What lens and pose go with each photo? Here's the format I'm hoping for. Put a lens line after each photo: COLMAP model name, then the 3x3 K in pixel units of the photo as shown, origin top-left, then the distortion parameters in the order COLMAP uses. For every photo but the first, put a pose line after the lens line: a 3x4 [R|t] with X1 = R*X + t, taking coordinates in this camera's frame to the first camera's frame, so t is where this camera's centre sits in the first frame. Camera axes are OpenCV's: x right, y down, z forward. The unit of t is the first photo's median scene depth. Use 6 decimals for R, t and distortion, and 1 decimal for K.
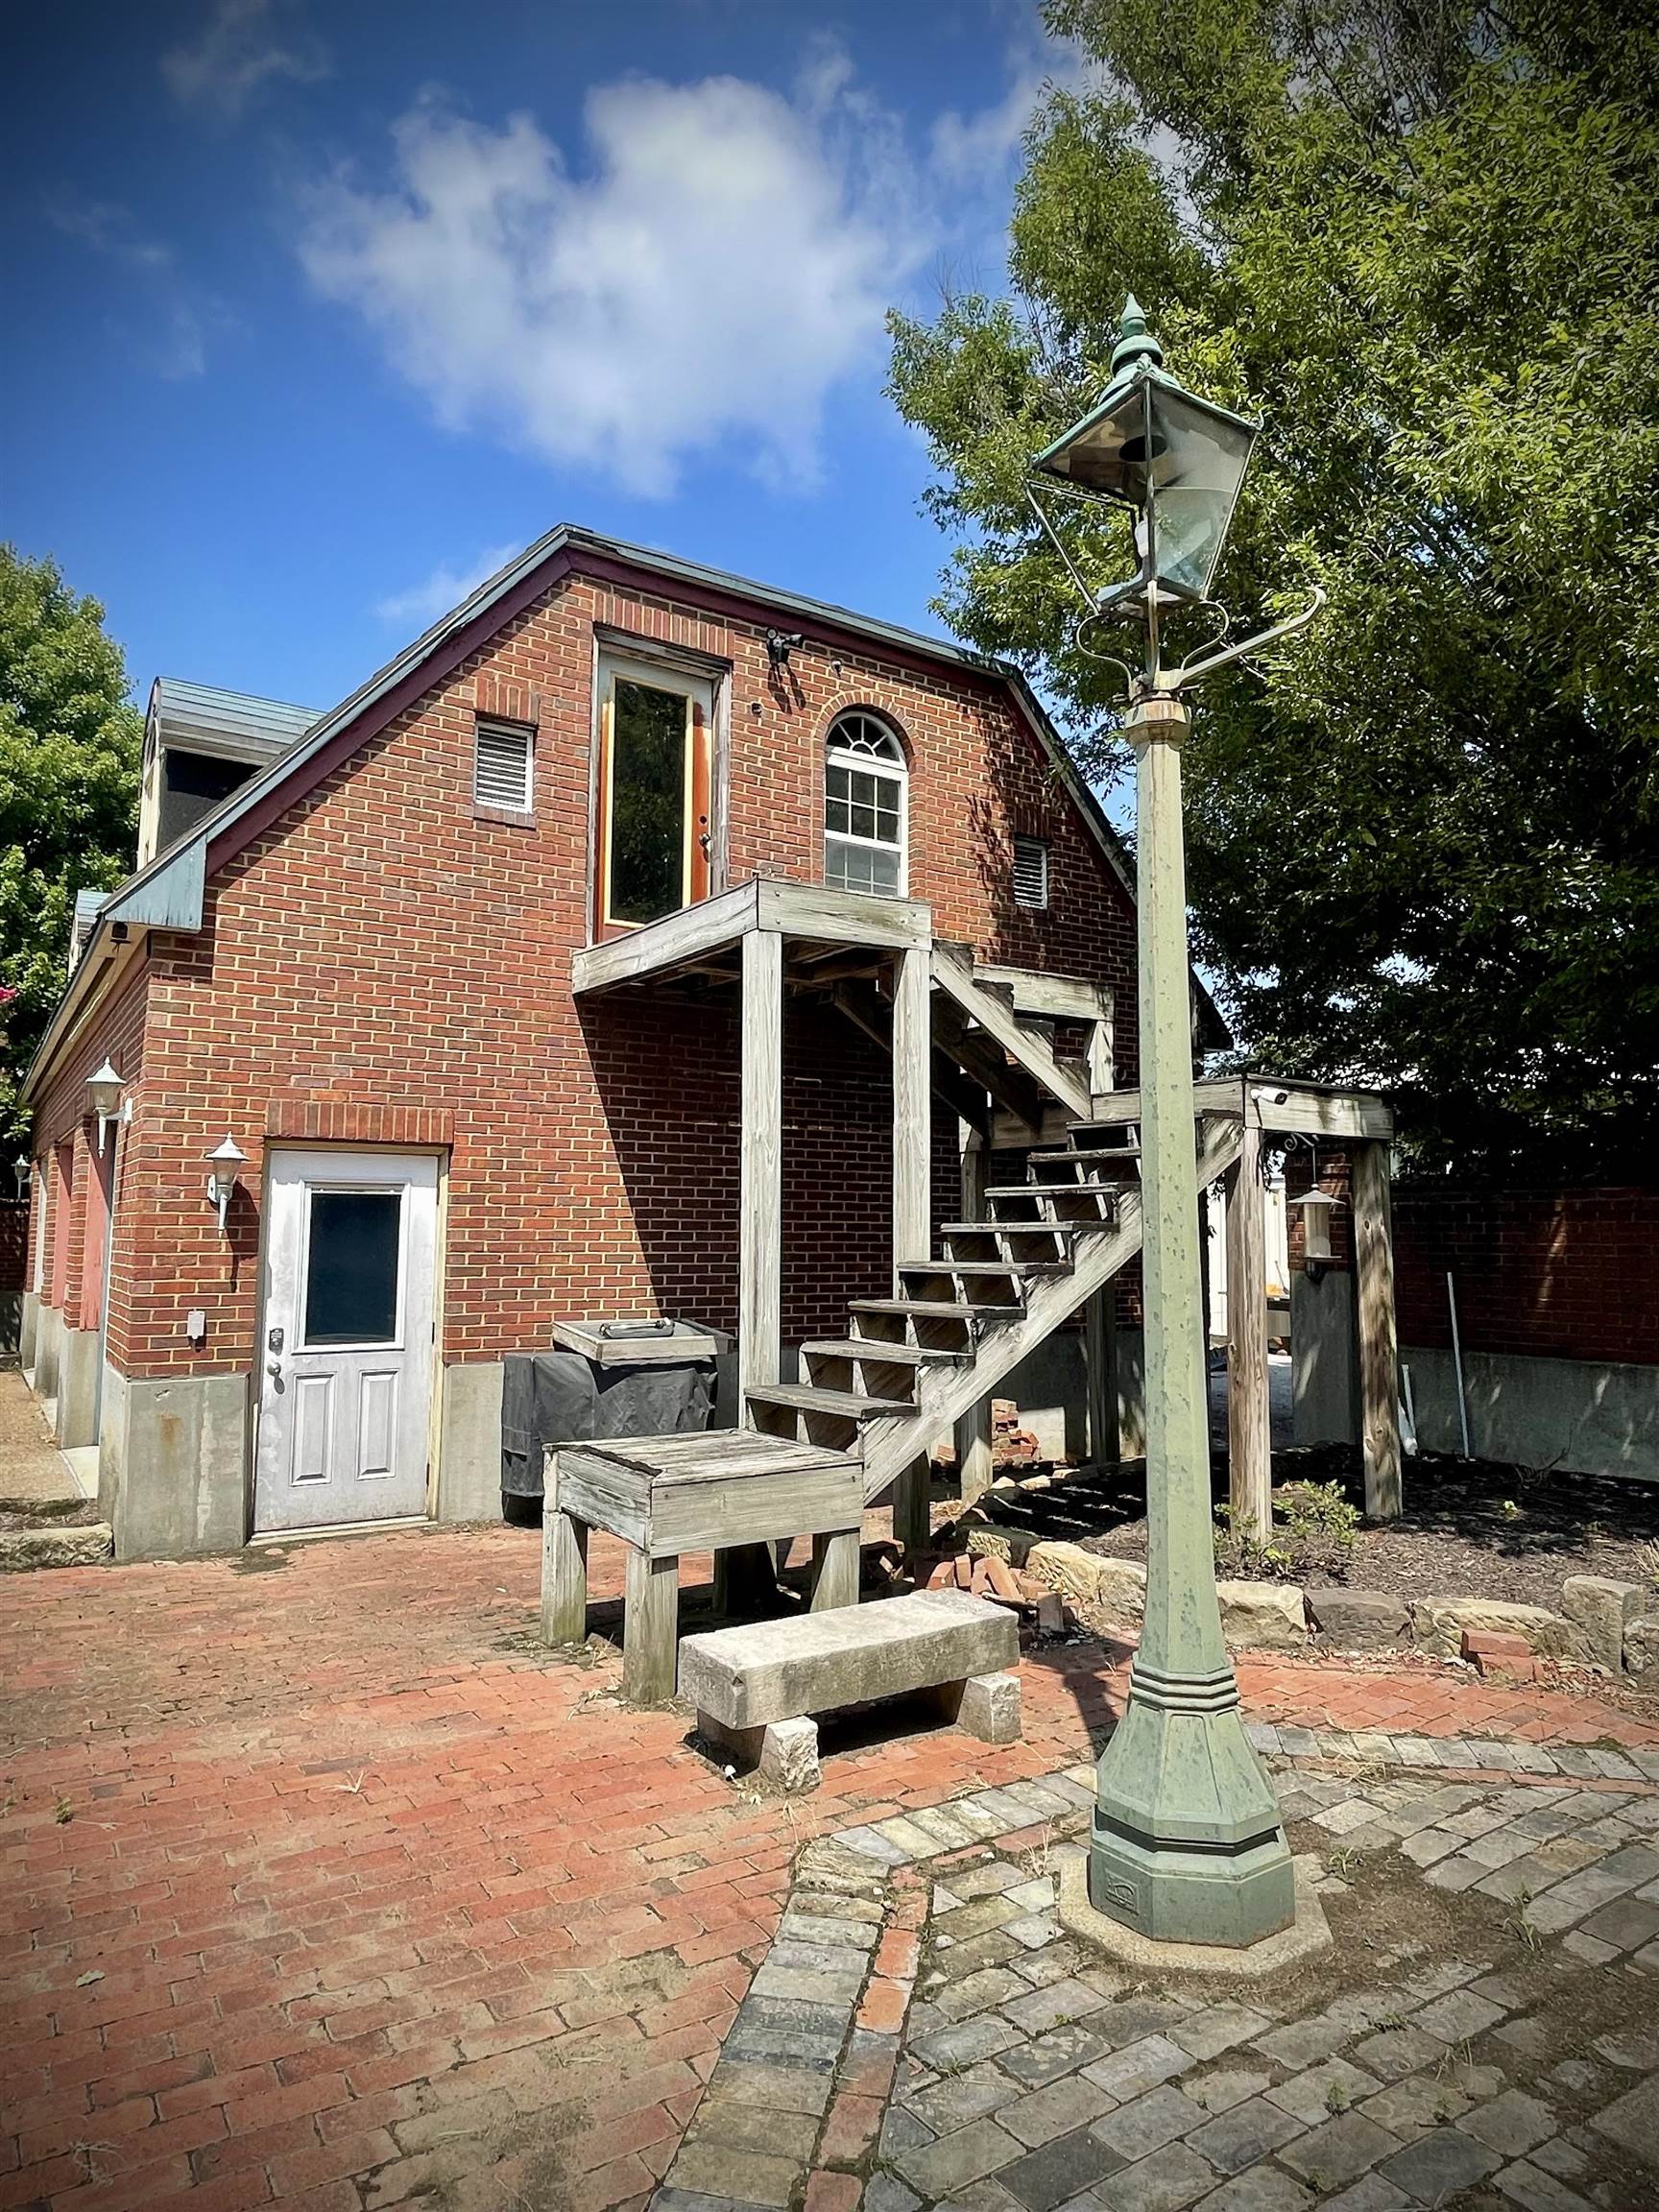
lens RADIAL K [[1463.0, 0, 830.9], [0, 1463.0, 1105.6], [0, 0, 1]] dist [-0.002235, -0.003434]
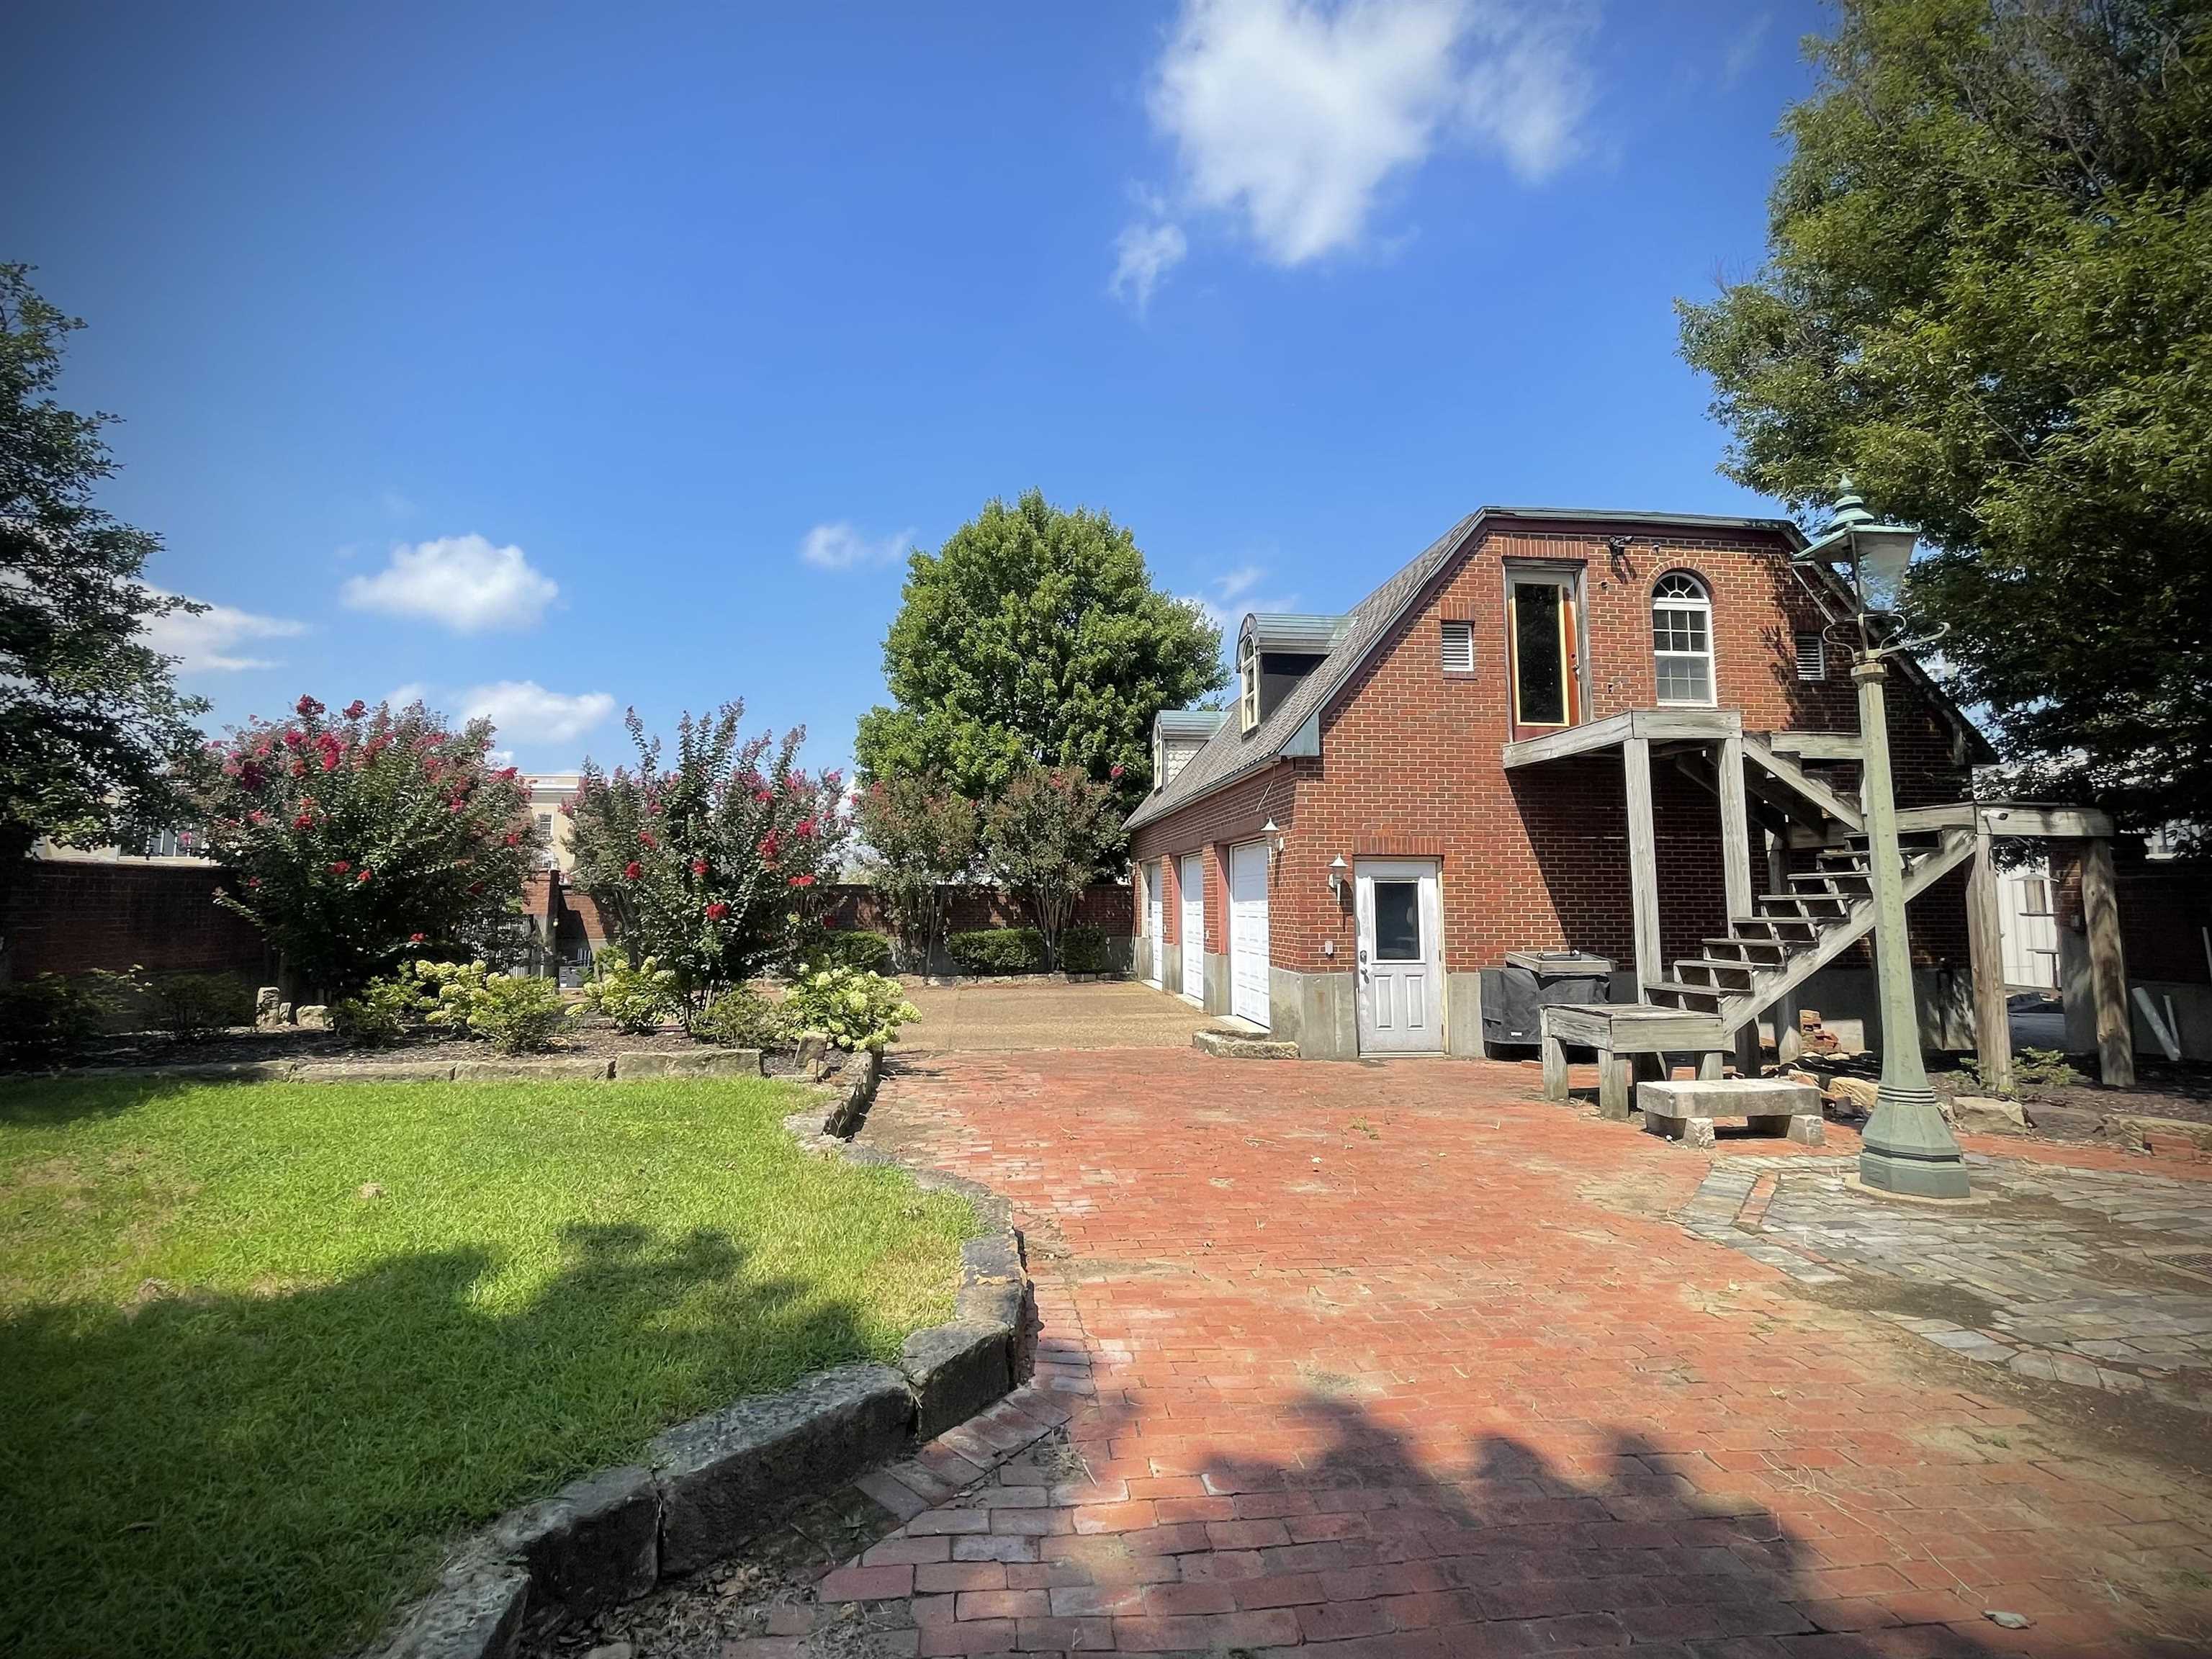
lens RADIAL K [[993.3, 0, 1110.0], [0, 993.3, 810.0], [0, 0, 1]] dist [-0.004324, 0.003090]
pose [[0.881475, -0.049074, -0.469675, -0.039734], [0.045262, 0.998787, -0.019411, -0.028554], [0.470057, -0.004148, 0.882626, -0.354539]]
